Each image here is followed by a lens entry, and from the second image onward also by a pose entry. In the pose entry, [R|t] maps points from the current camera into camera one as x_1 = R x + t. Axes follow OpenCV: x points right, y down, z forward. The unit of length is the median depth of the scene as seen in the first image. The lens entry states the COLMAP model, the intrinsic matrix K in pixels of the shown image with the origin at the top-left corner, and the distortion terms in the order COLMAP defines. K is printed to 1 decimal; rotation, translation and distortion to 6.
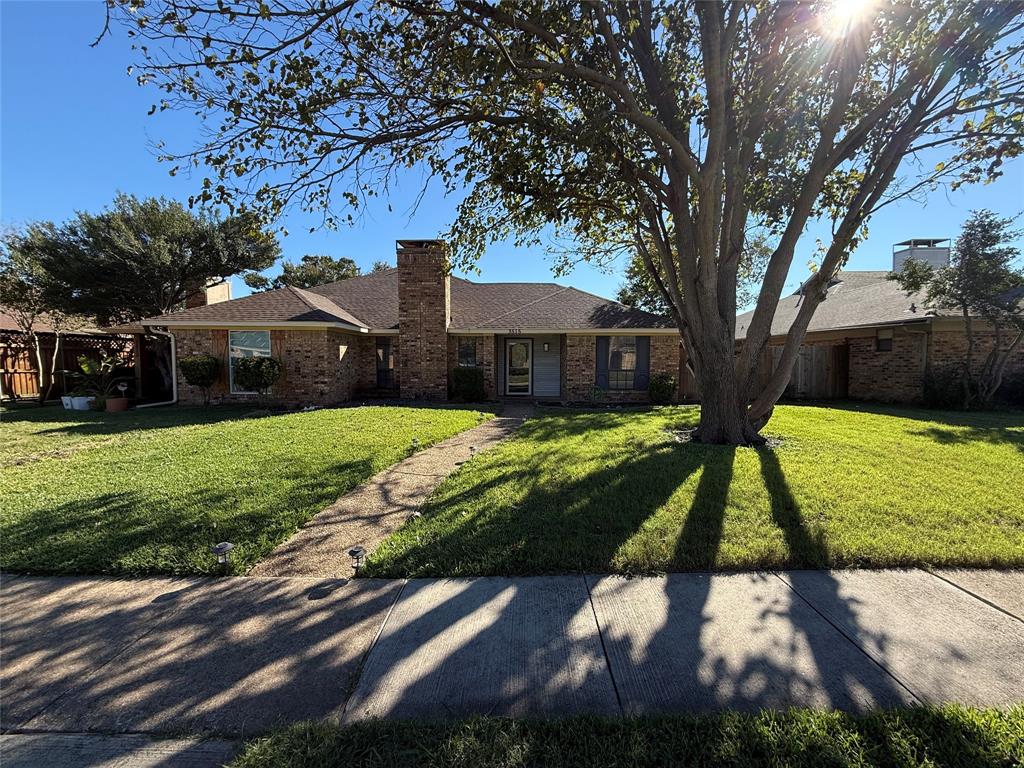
lens RADIAL K [[405.7, 0, 513.5], [0, 405.7, 386.2], [0, 0, 1]] dist [0.000540, -0.000172]
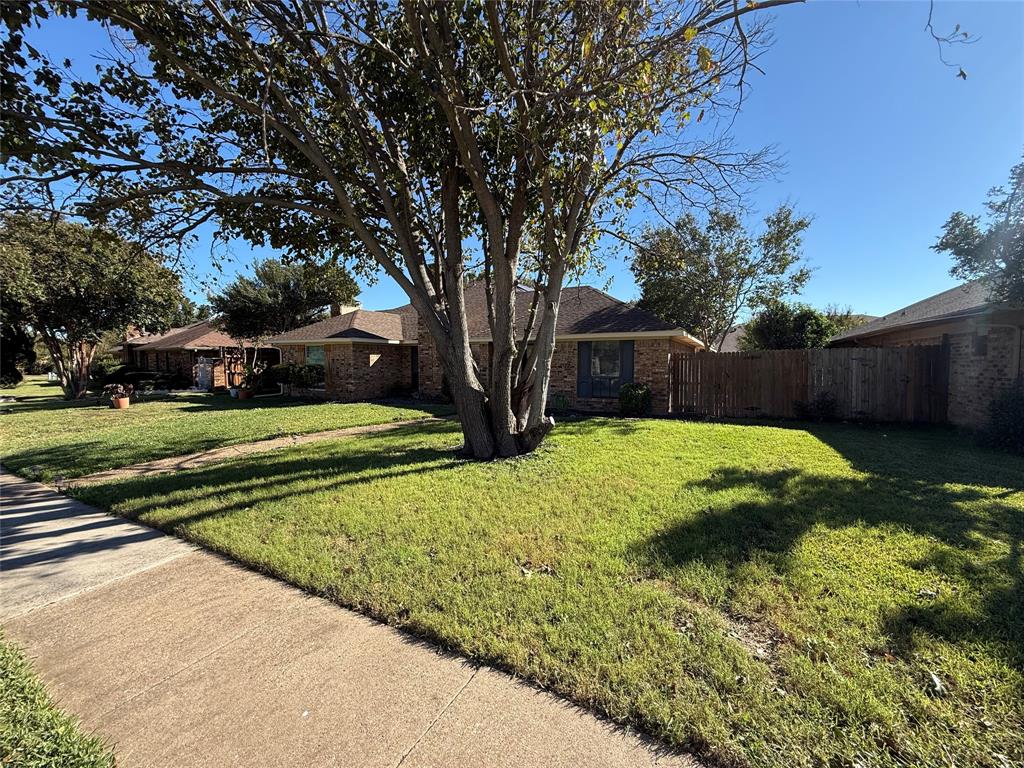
lens RADIAL K [[405.7, 0, 510.3], [0, 405.7, 379.6], [0, 0, 1]] dist [0.000540, -0.000172]
pose [[0.883444, 0.019349, -0.468138, 0.608037], [-0.026243, 0.999622, -0.008208, -0.024001], [0.467802, 0.019537, 0.883617, 0.076925]]
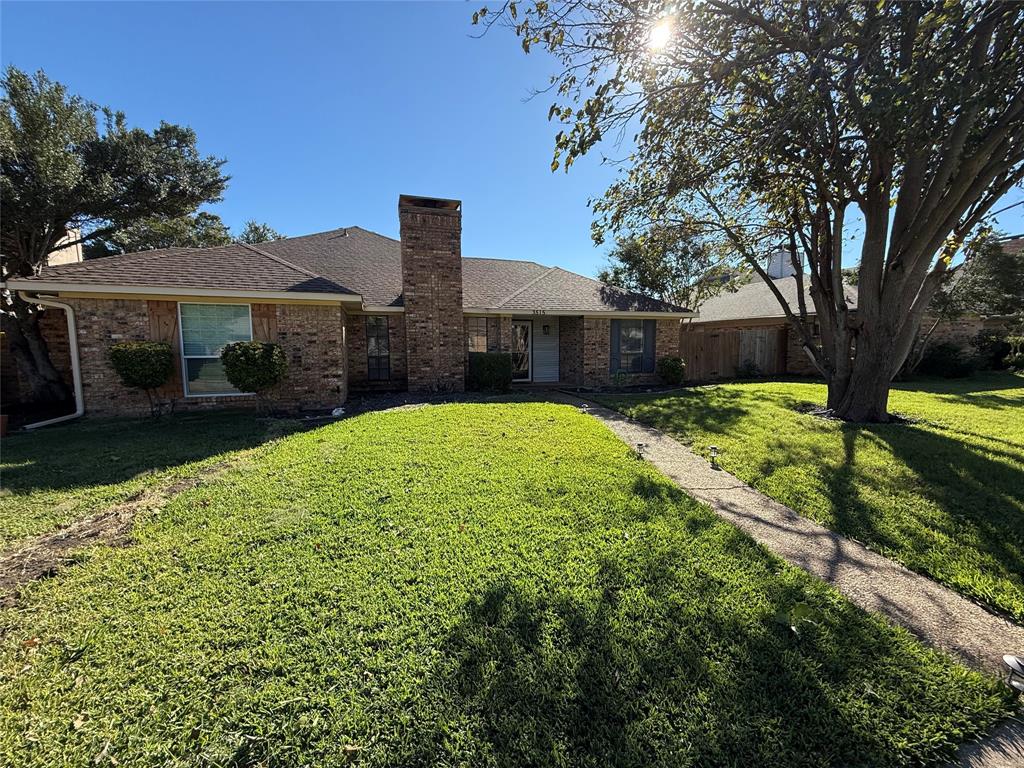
lens RADIAL K [[405.7, 0, 513.9], [0, 405.7, 384.0], [0, 0, 1]] dist [0.000540, -0.000172]
pose [[0.938929, -0.040198, 0.341756, -0.417788], [0.027496, 0.998742, 0.041934, -0.016712], [-0.343012, -0.029976, 0.938853, 0.183876]]
